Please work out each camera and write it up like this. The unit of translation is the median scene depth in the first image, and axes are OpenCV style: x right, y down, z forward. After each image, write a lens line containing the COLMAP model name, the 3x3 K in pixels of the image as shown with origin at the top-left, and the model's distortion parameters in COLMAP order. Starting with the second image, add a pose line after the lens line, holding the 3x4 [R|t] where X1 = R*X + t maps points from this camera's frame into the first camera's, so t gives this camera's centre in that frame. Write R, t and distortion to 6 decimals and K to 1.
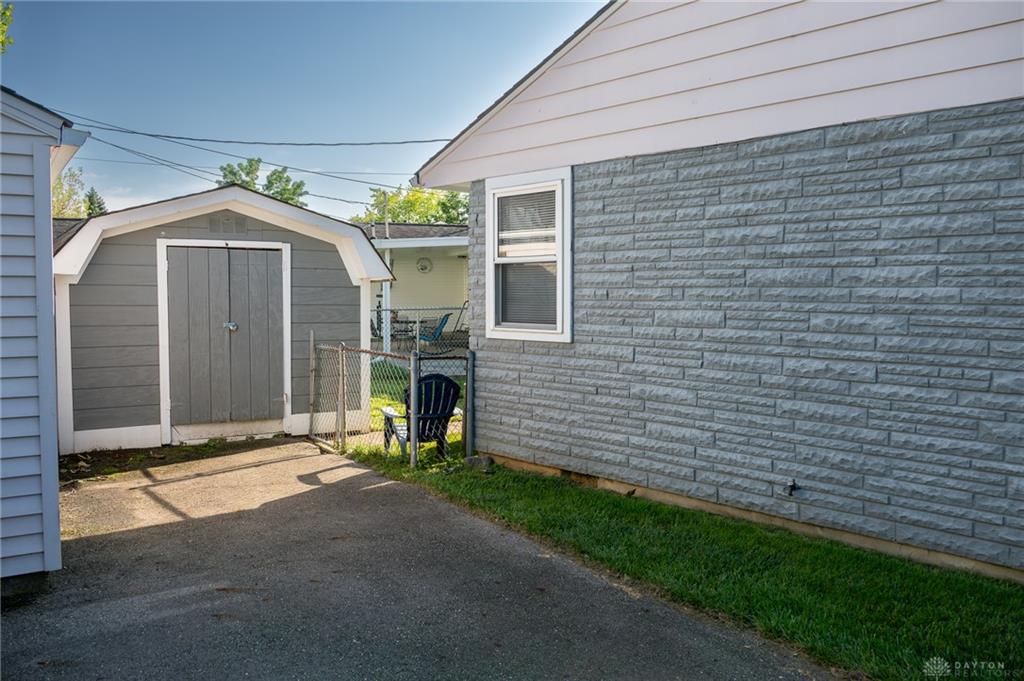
lens RADIAL K [[802.6, 0, 506.2], [0, 802.6, 342.4], [0, 0, 1]] dist [-0.005850, -0.003913]
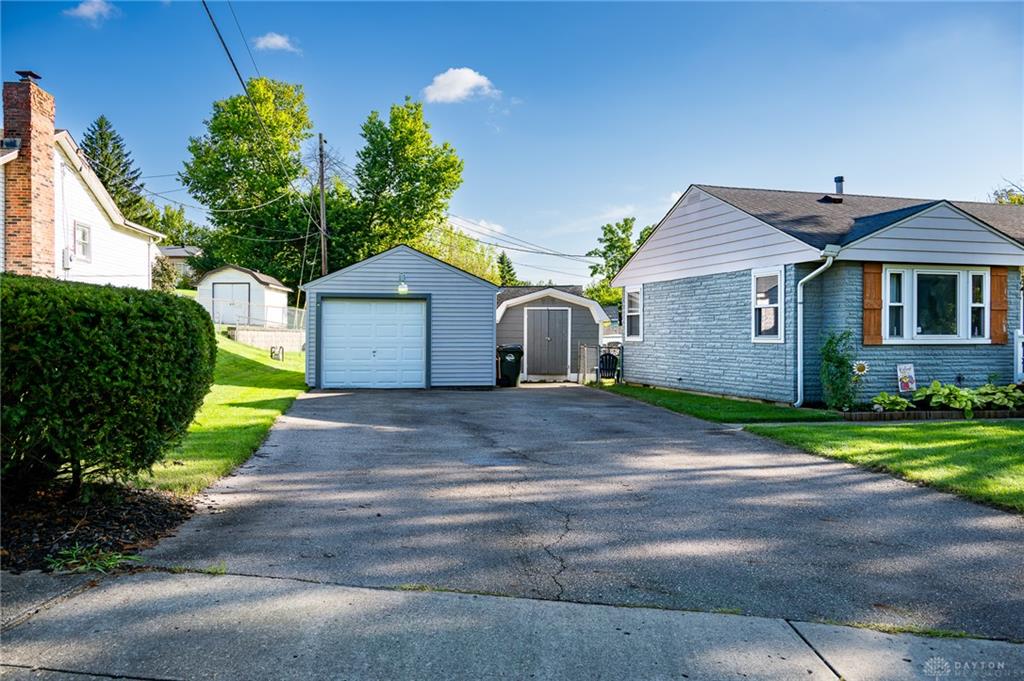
lens RADIAL K [[802.6, 0, 513.0], [0, 802.6, 341.9], [0, 0, 1]] dist [-0.005850, -0.003913]
pose [[0.896139, 0.003326, -0.443761, 0.766134], [-0.027510, 0.998465, -0.048071, 0.126052], [0.442920, 0.055286, 0.894855, -1.504479]]
